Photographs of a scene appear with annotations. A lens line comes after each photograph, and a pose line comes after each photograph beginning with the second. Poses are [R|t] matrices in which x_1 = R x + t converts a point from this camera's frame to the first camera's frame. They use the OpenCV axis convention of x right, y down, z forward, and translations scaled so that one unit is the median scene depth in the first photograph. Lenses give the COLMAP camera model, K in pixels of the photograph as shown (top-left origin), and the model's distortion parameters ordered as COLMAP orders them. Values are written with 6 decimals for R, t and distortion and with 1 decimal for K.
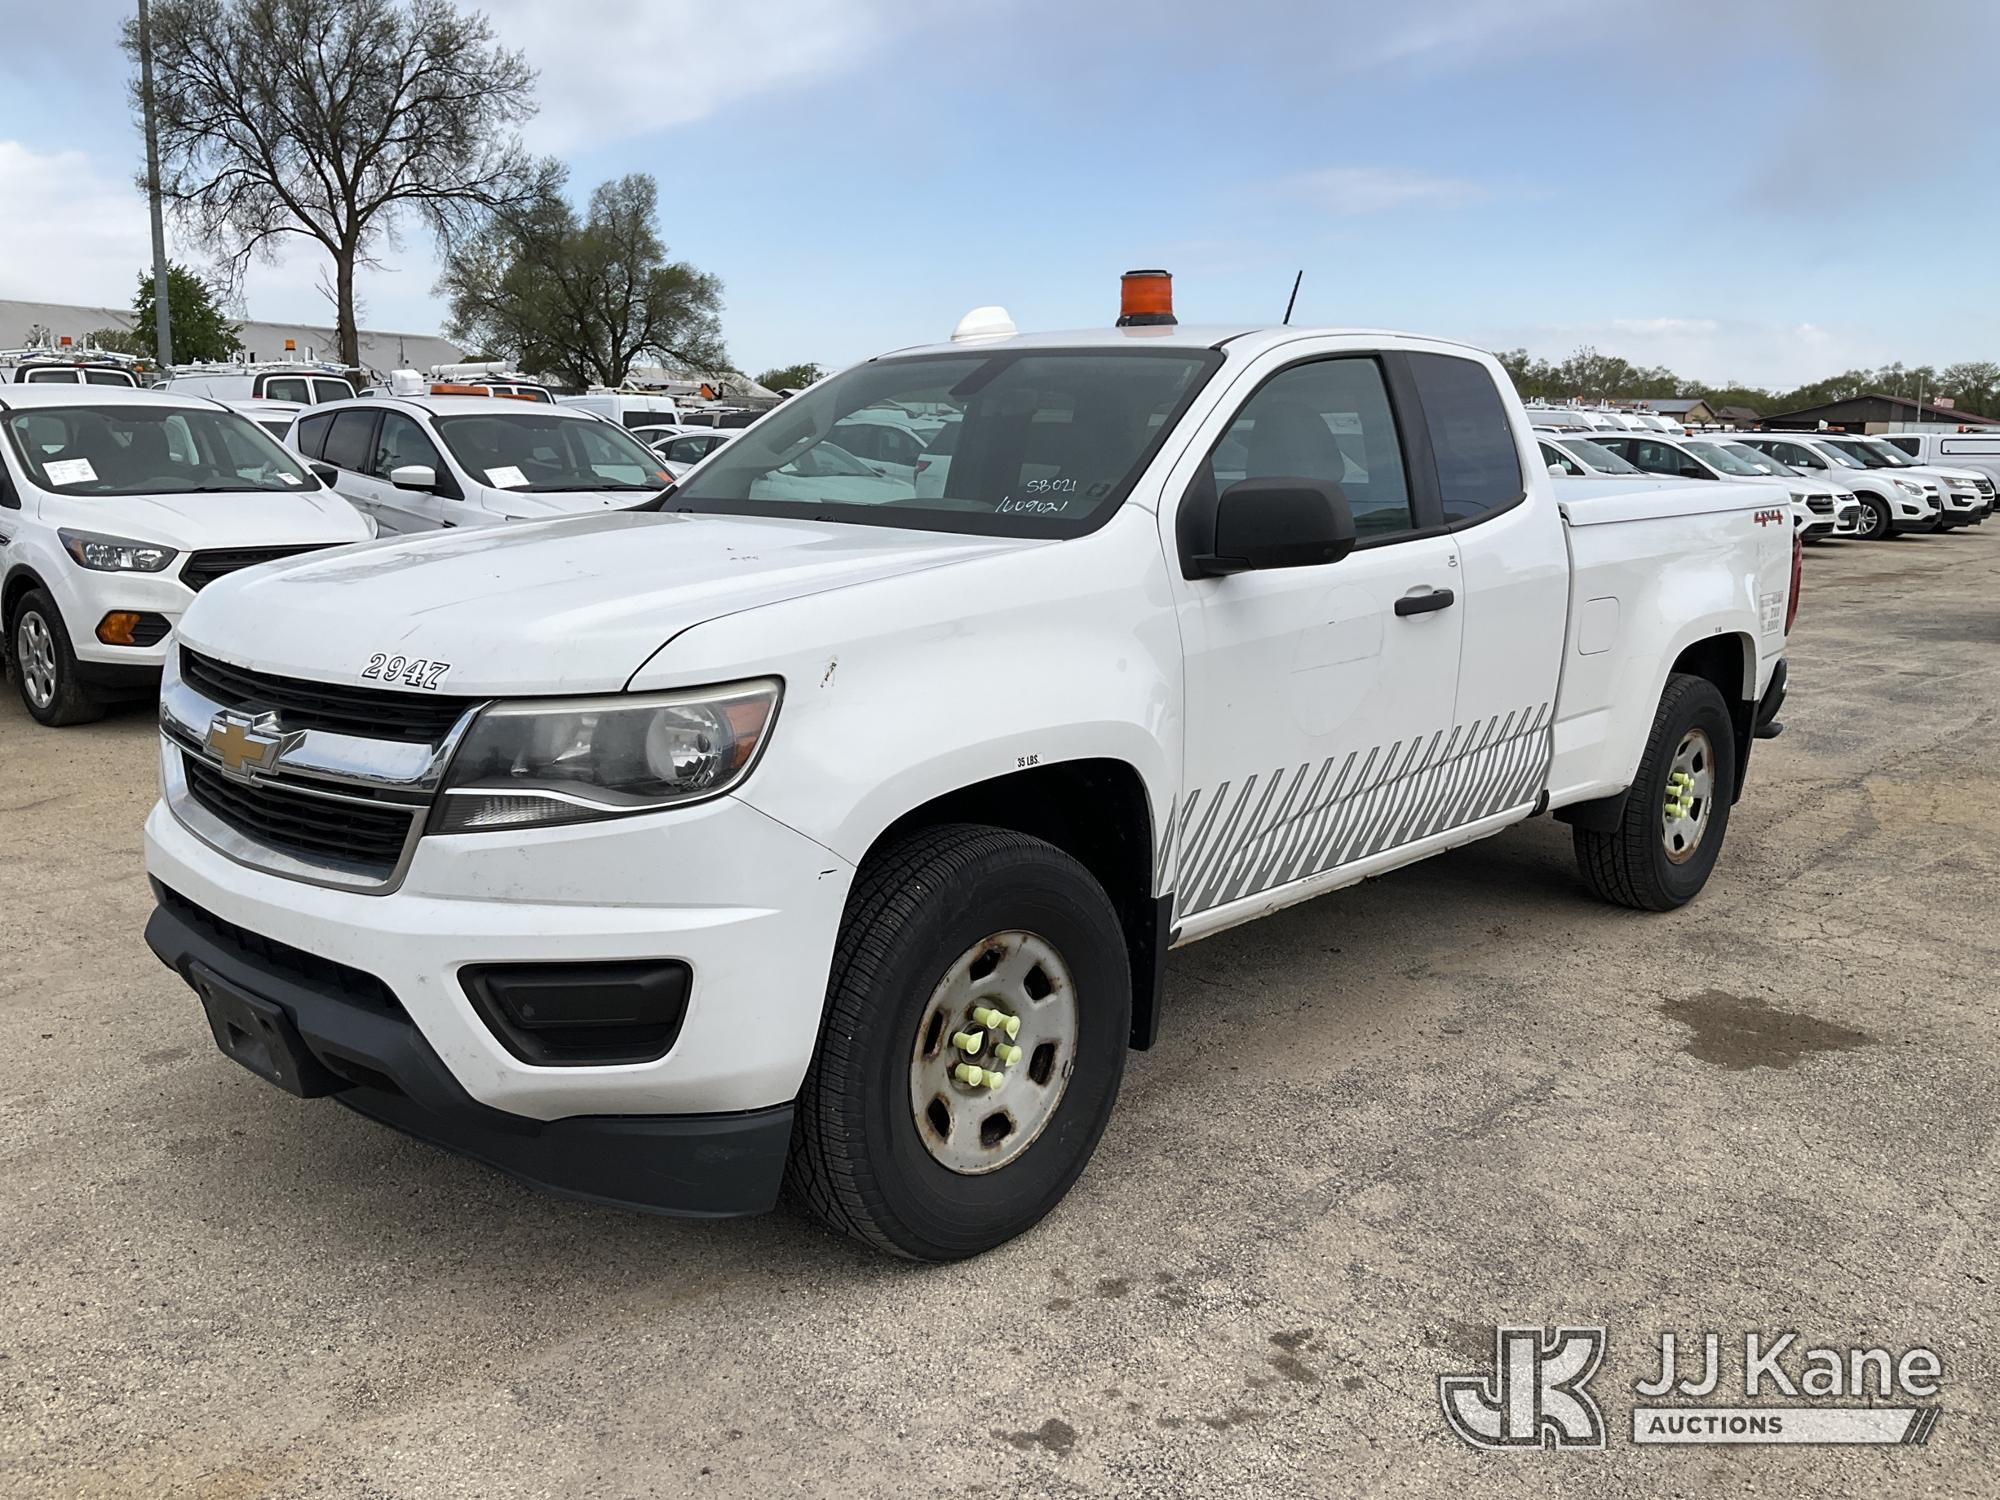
lens RADIAL K [[1540.6, 0, 996.8], [0, 1540.6, 766.5], [0, 0, 1]] dist [0.048875, -0.000104]
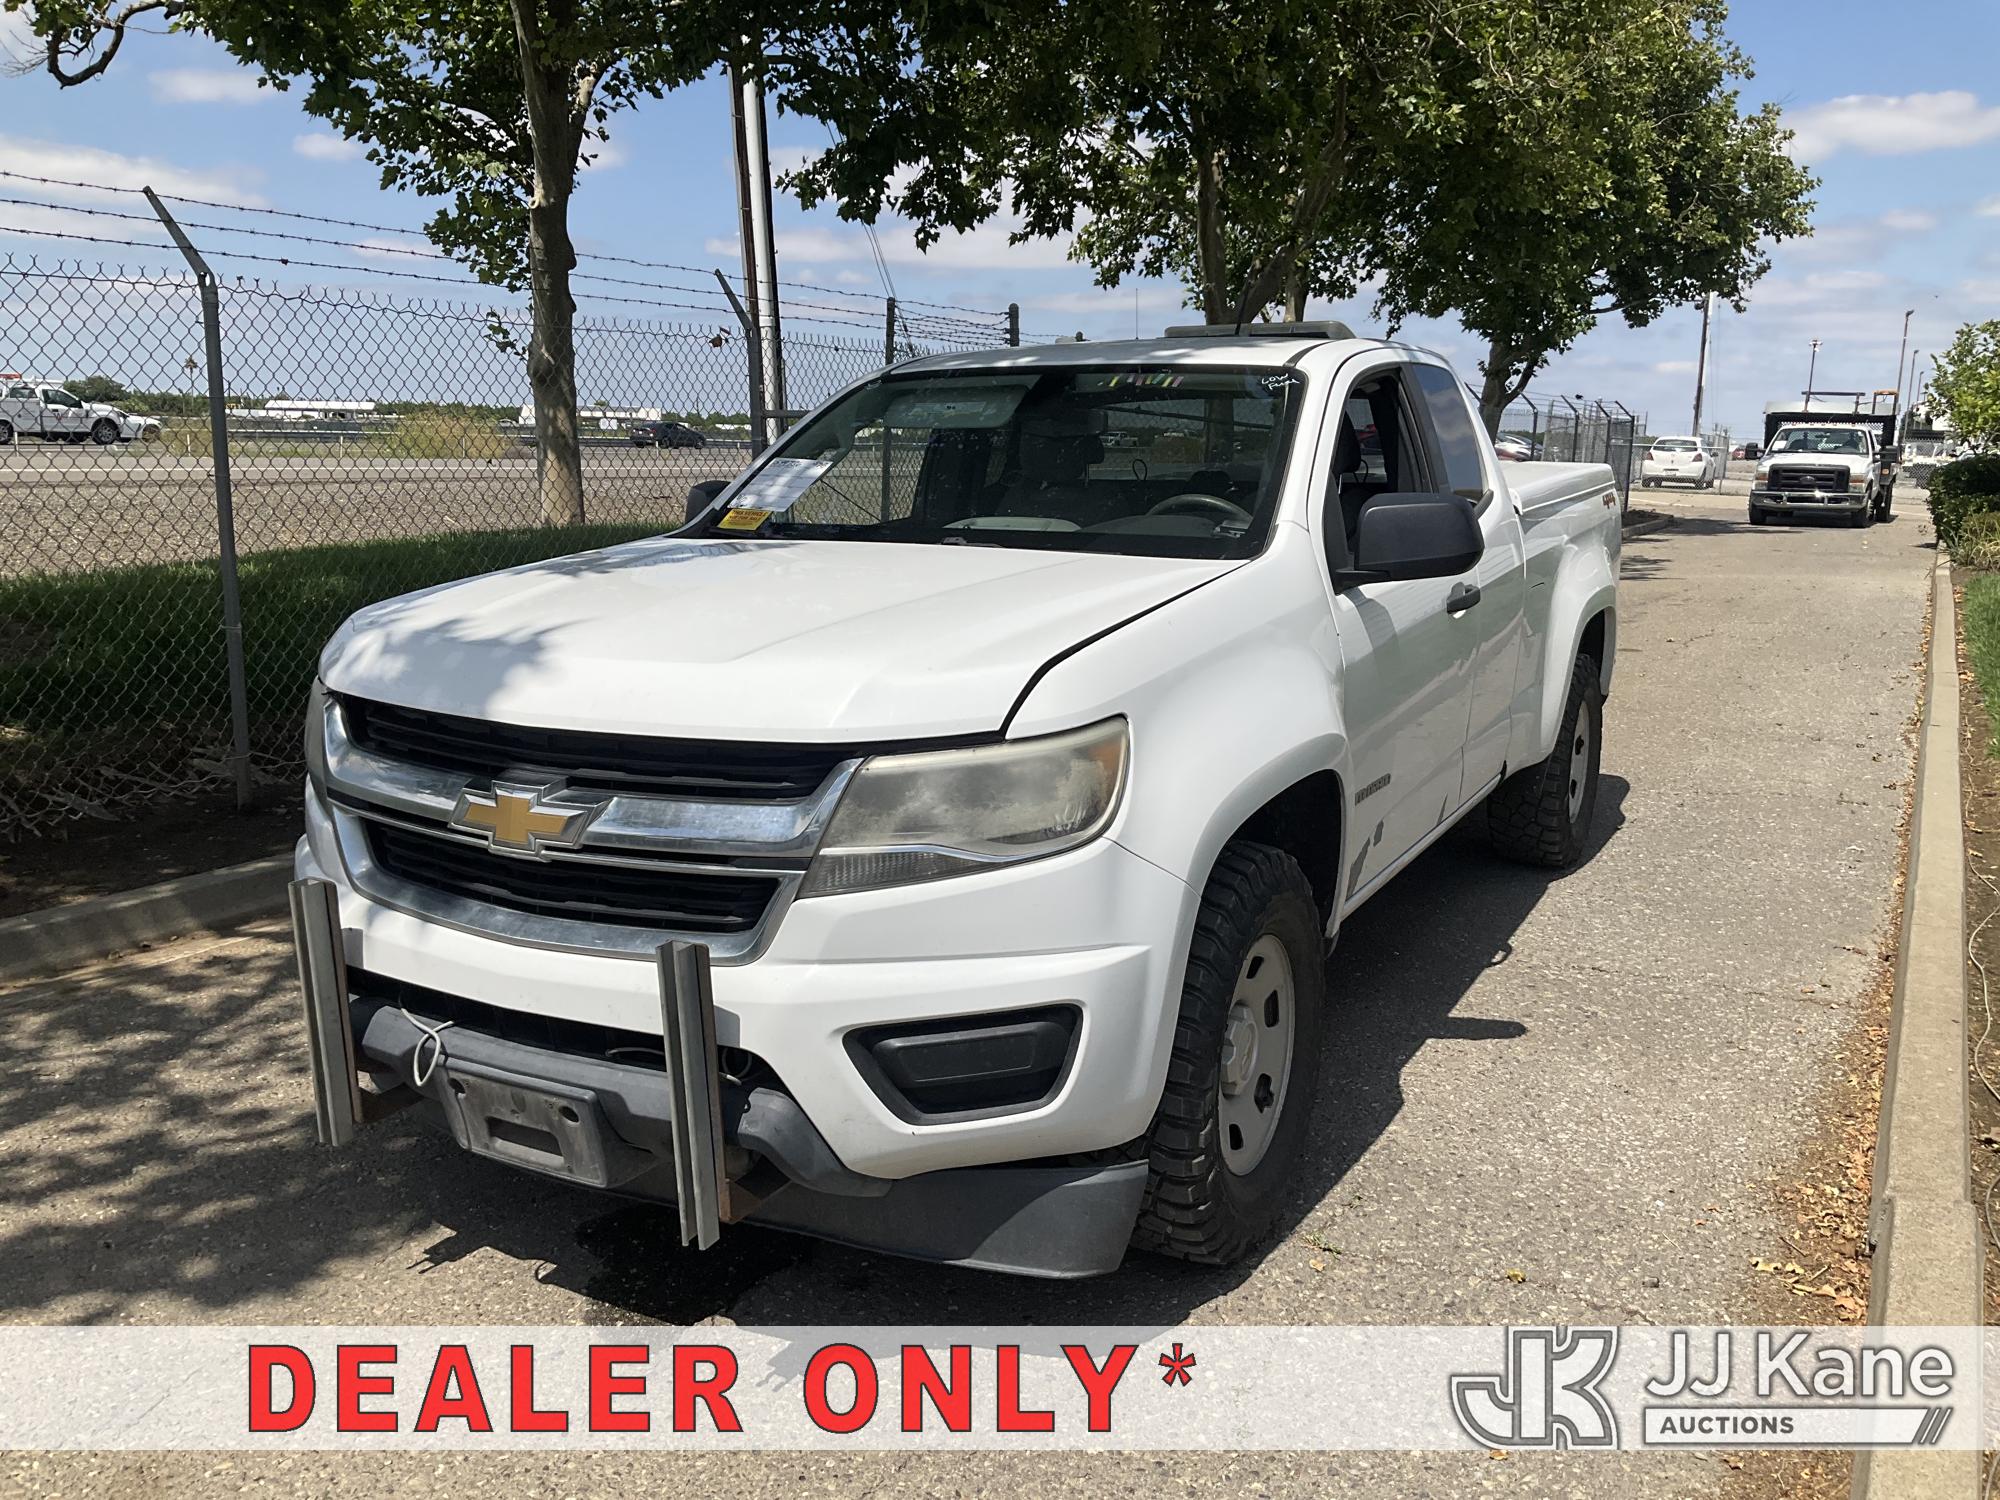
lens RADIAL K [[1540.6, 0, 1003.6], [0, 1540.6, 760.2], [0, 0, 1]] dist [0.048875, -0.000104]
pose [[0.970226, -0.061117, 0.234363, -0.455336], [0.058014, 0.998113, 0.020116, -0.053318], [-0.235150, -0.005920, 0.971941, 0.036025]]
